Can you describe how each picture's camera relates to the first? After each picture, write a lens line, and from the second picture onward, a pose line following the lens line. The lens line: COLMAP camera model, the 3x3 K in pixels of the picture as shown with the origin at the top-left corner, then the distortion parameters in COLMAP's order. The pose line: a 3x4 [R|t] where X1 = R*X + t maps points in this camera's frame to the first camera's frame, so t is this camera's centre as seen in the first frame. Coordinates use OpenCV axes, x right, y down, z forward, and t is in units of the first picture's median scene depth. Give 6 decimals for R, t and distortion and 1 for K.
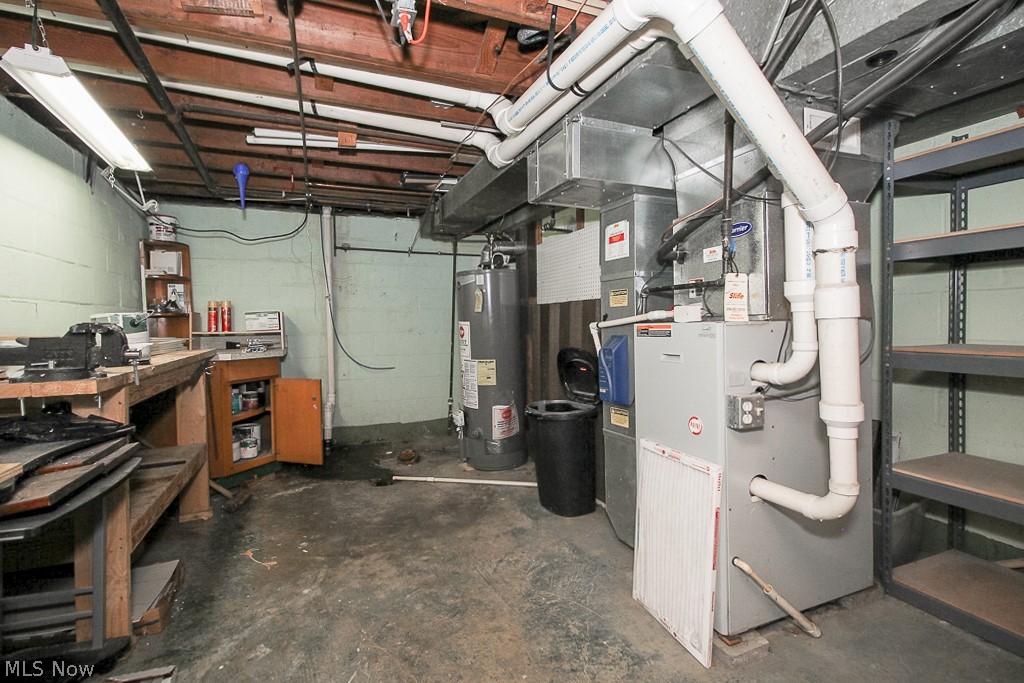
lens RADIAL K [[470.6, 0, 506.3], [0, 470.6, 322.9], [0, 0, 1]] dist [0.020971, -0.015432]
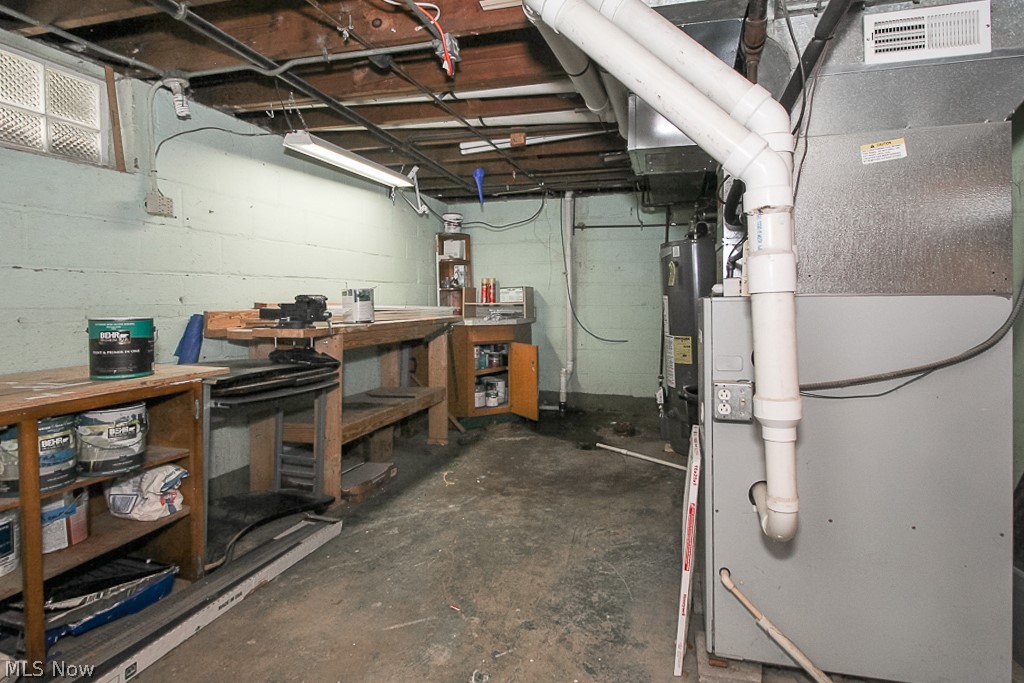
lens RADIAL K [[482.7, 0, 511.7], [0, 482.7, 291.3], [0, 0, 1]] dist [0.001447, -0.000273]
pose [[0.812176, -0.000984, -0.583412, 0.310436], [-0.005744, 0.999937, -0.009684, 0.000376], [0.583384, 0.011217, 0.812119, 0.022977]]
